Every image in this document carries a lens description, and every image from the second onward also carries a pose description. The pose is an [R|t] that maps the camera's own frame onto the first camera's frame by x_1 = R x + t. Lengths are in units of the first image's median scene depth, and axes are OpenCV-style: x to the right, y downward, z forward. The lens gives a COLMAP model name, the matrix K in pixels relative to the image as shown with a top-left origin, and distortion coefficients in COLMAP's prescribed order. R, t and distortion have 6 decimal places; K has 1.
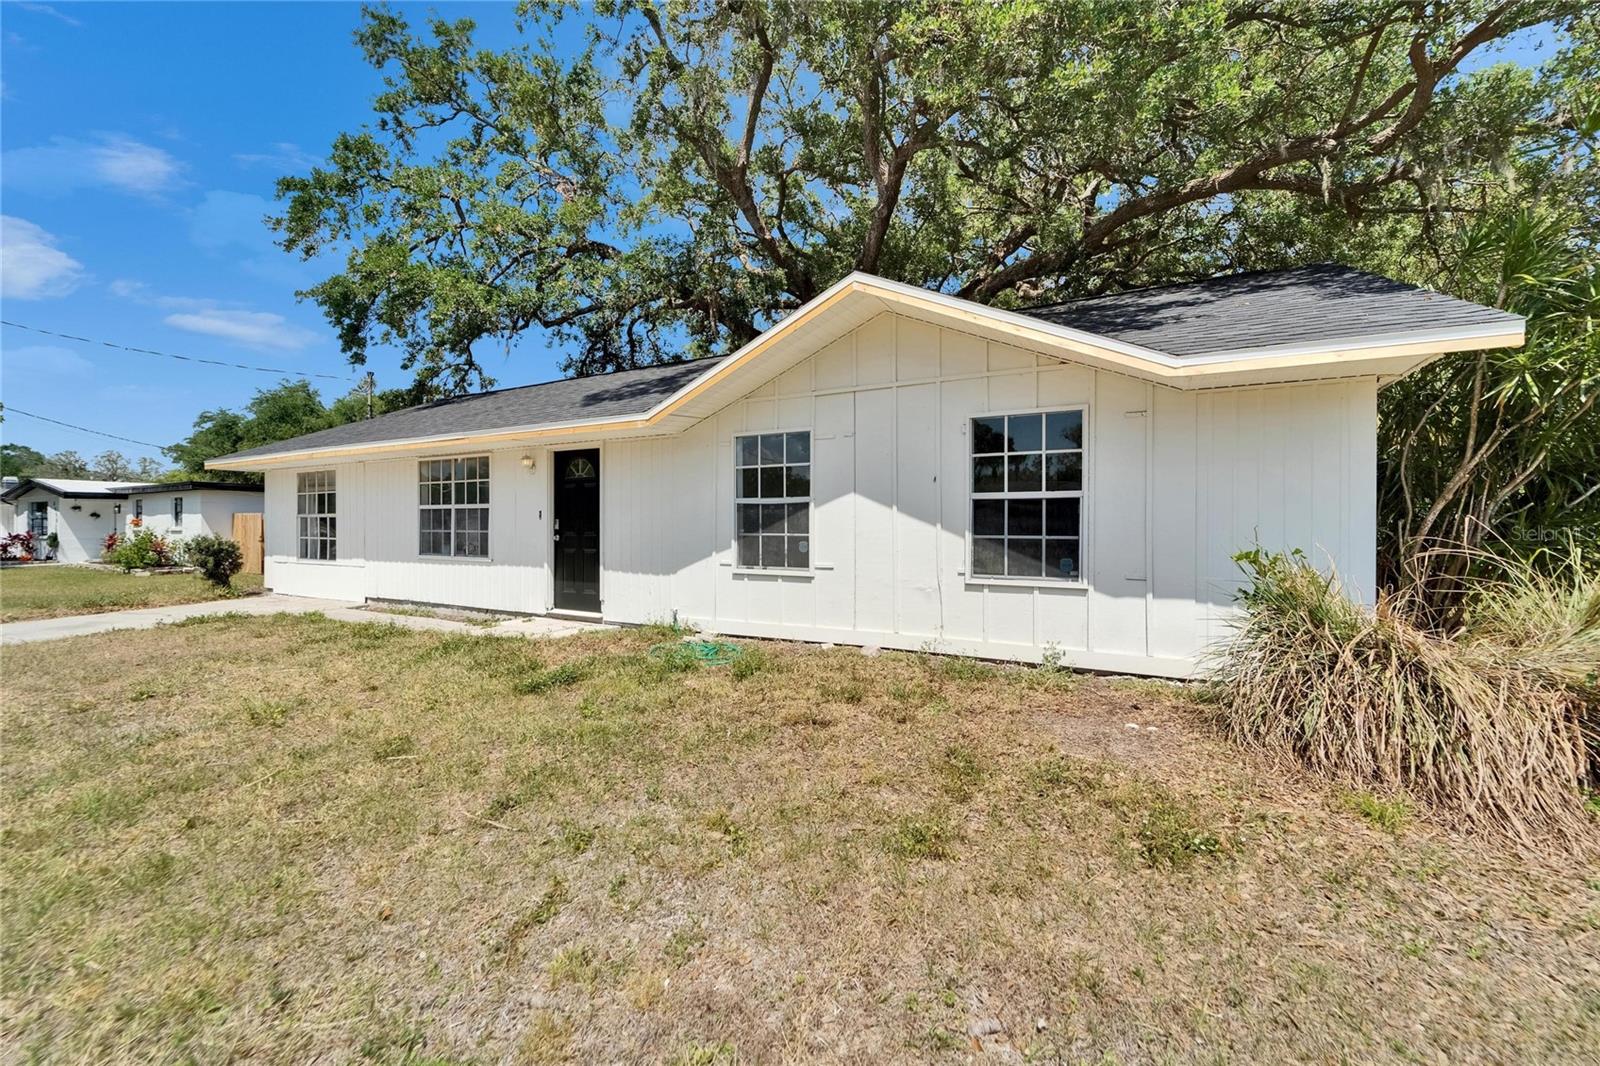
lens RADIAL K [[643.4, 0, 800.0], [0, 643.4, 533.0], [0, 0, 1]] dist [0.000346, 0.000051]
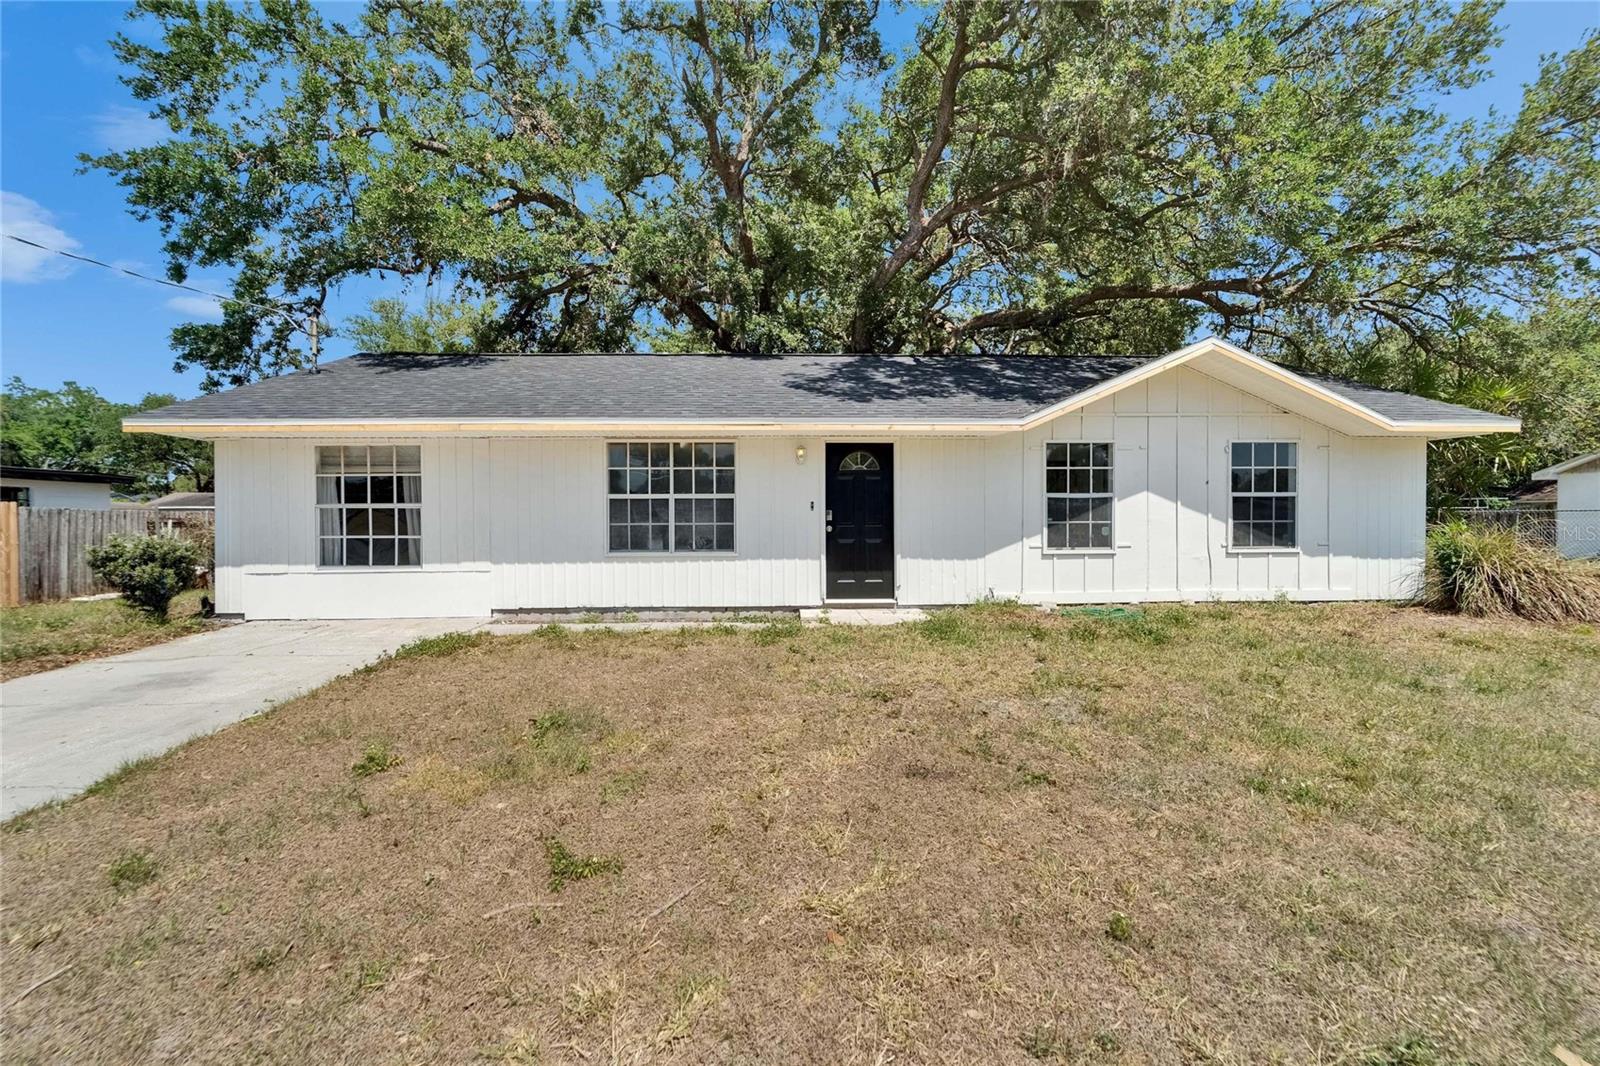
lens RADIAL K [[653.0, 0, 810.5], [0, 653.0, 531.3], [0, 0, 1]] dist [0.000164, -0.000022]
pose [[0.854104, -0.011547, 0.519974, -0.934387], [0.012769, 0.999918, 0.001231, 0.009592], [-0.519946, 0.005588, 0.854181, 0.142198]]
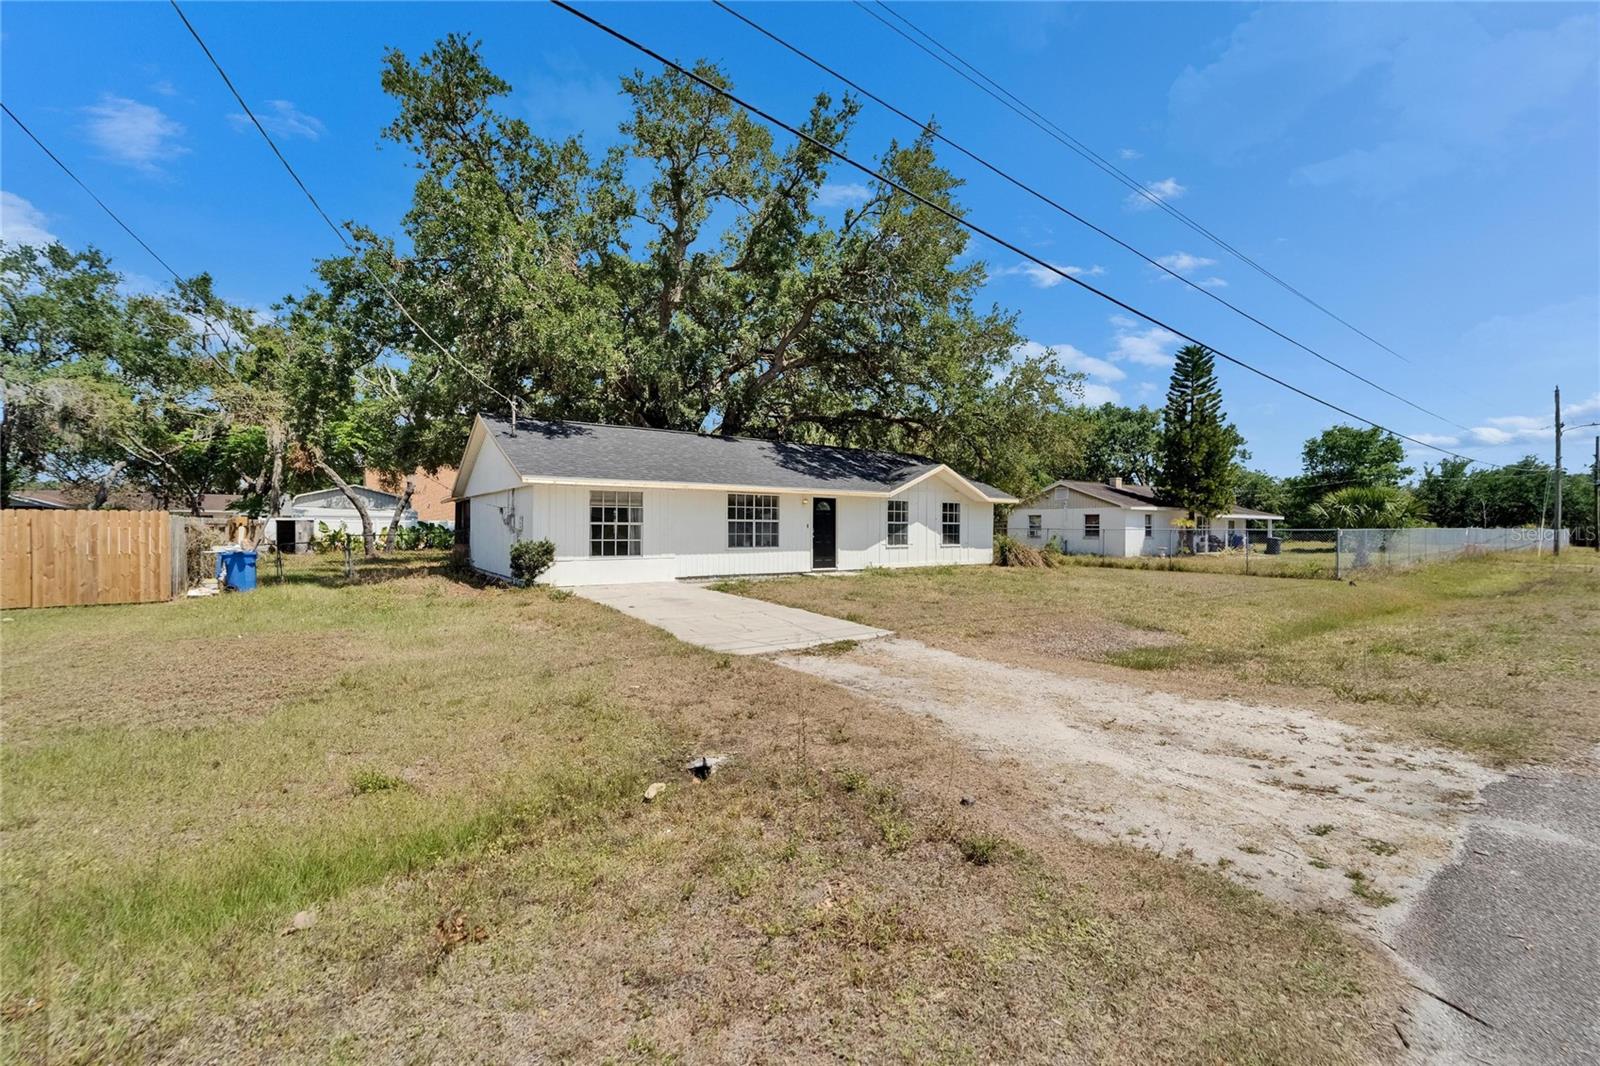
lens RADIAL K [[653.0, 0, 810.5], [0, 653.0, 531.3], [0, 0, 1]] dist [0.000164, -0.000022]
pose [[0.419447, -0.000788, 0.907780, -2.420722], [0.009238, 0.999952, -0.003400, -0.003023], [-0.907733, 0.009813, 0.419434, 0.063526]]
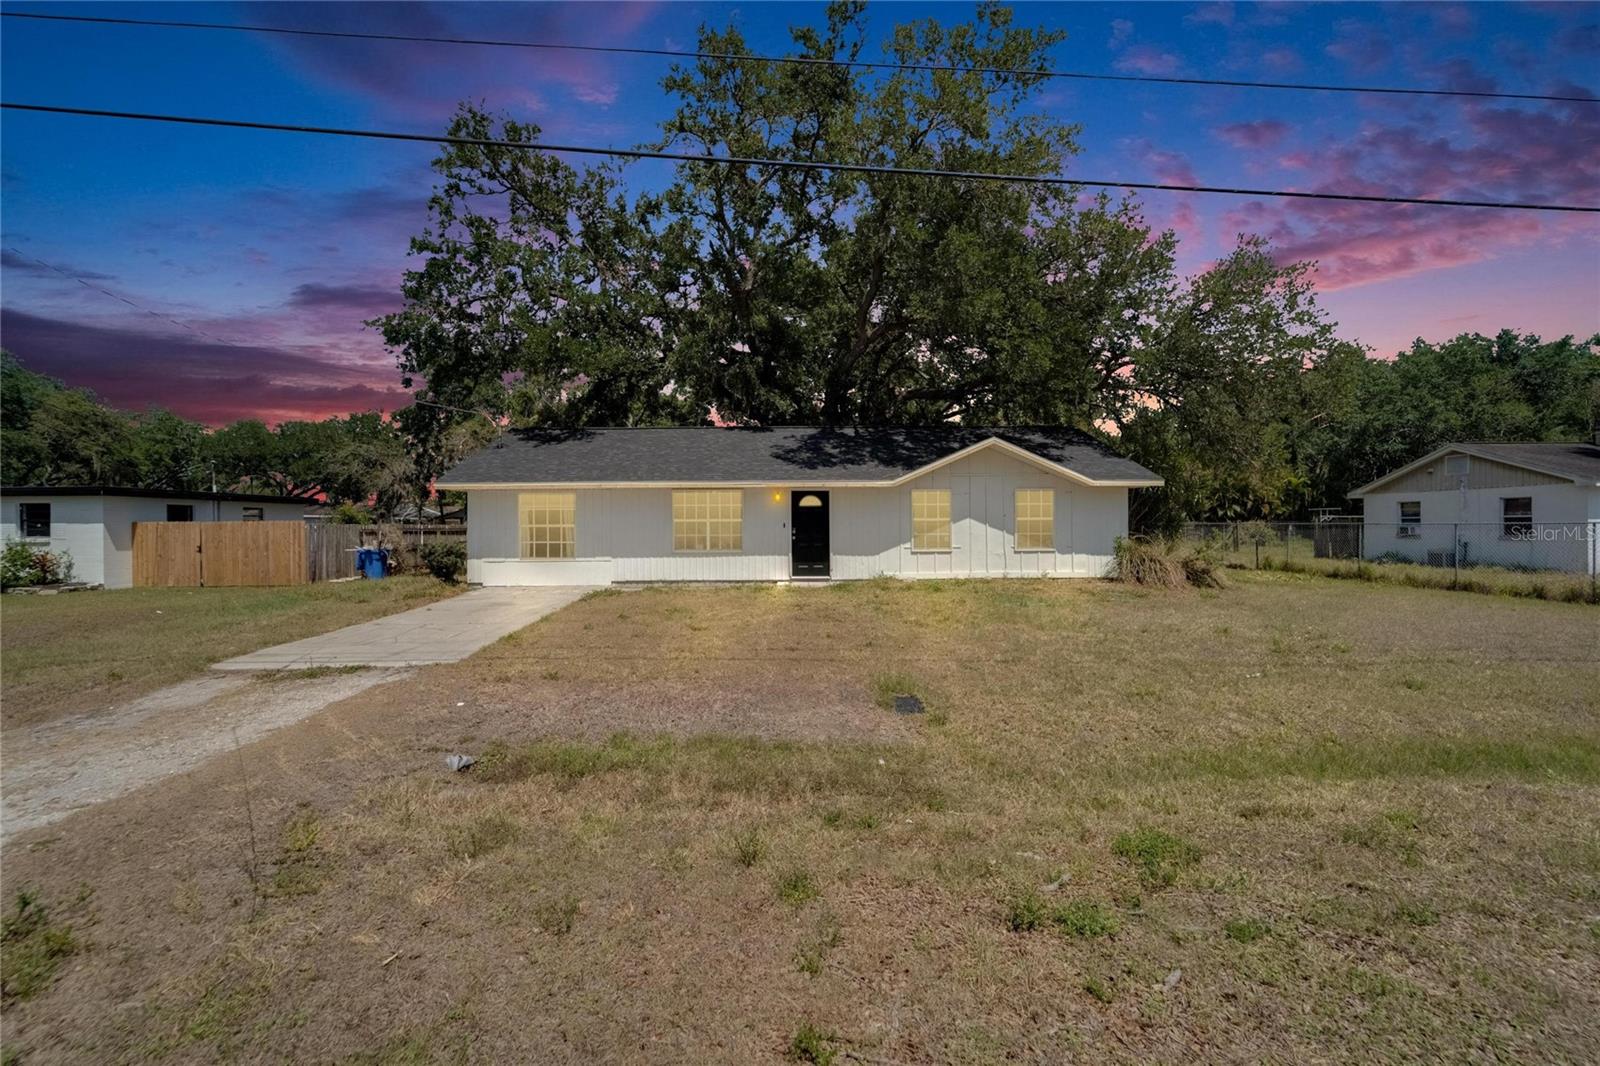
lens RADIAL K [[653.0, 0, 810.5], [0, 653.0, 531.3], [0, 0, 1]] dist [0.000164, -0.000022]
pose [[0.862362, -0.007410, 0.506239, -1.282723], [0.012066, 0.999910, -0.005919, -0.000539], [-0.506149, 0.011213, 0.862373, -0.637785]]
